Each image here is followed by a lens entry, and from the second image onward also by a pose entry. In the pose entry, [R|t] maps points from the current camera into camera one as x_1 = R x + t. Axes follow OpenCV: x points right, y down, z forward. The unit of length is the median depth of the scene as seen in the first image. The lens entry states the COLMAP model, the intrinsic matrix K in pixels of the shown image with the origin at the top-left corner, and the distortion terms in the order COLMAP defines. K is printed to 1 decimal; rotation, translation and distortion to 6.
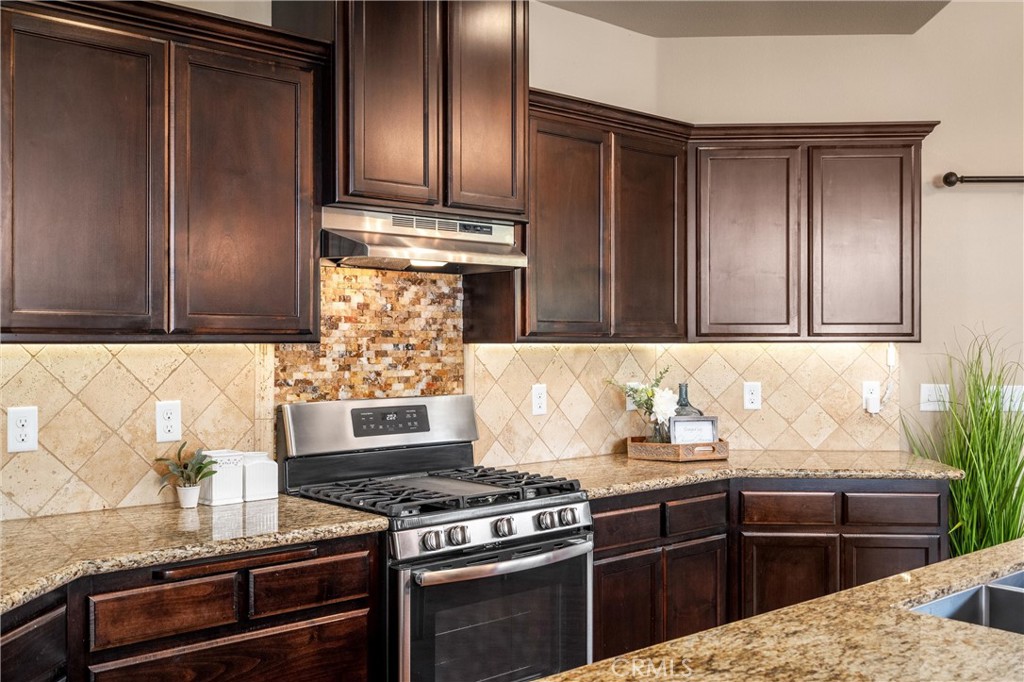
lens RADIAL K [[1015.3, 0, 510.6], [0, 1015.3, 355.1], [0, 0, 1]] dist [0.004623, 0.006445]
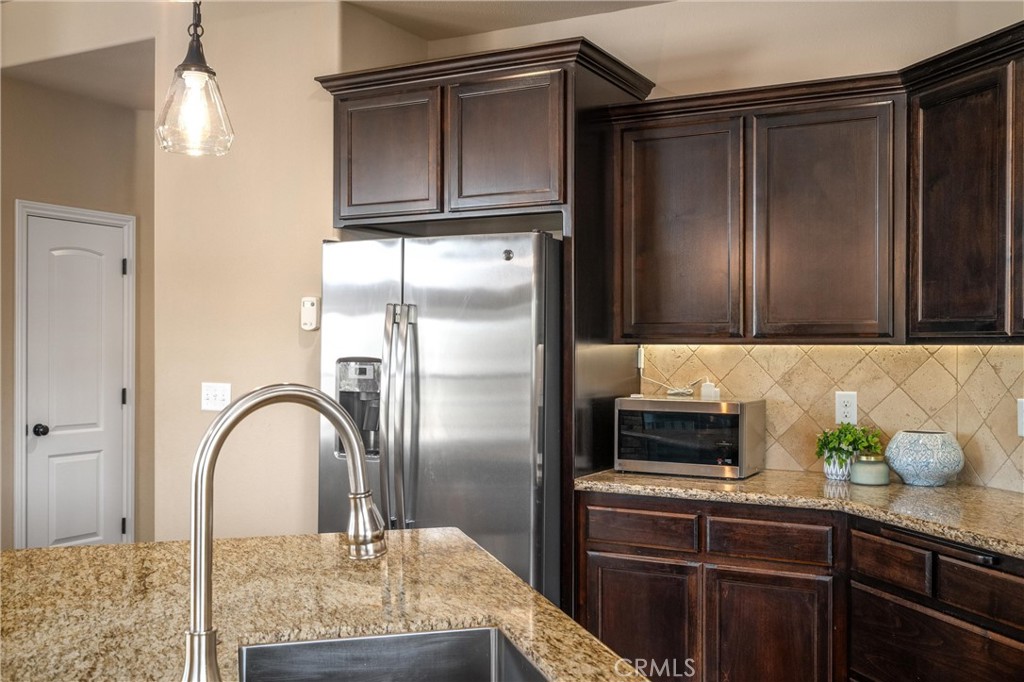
lens RADIAL K [[1015.3, 0, 510.6], [0, 1015.3, 355.1], [0, 0, 1]] dist [0.004623, 0.006445]
pose [[-0.436948, 0.008705, -0.899444, 0.942927], [-0.010790, 0.999831, 0.014918, -0.012008], [0.899422, 0.016223, -0.436780, 1.093717]]
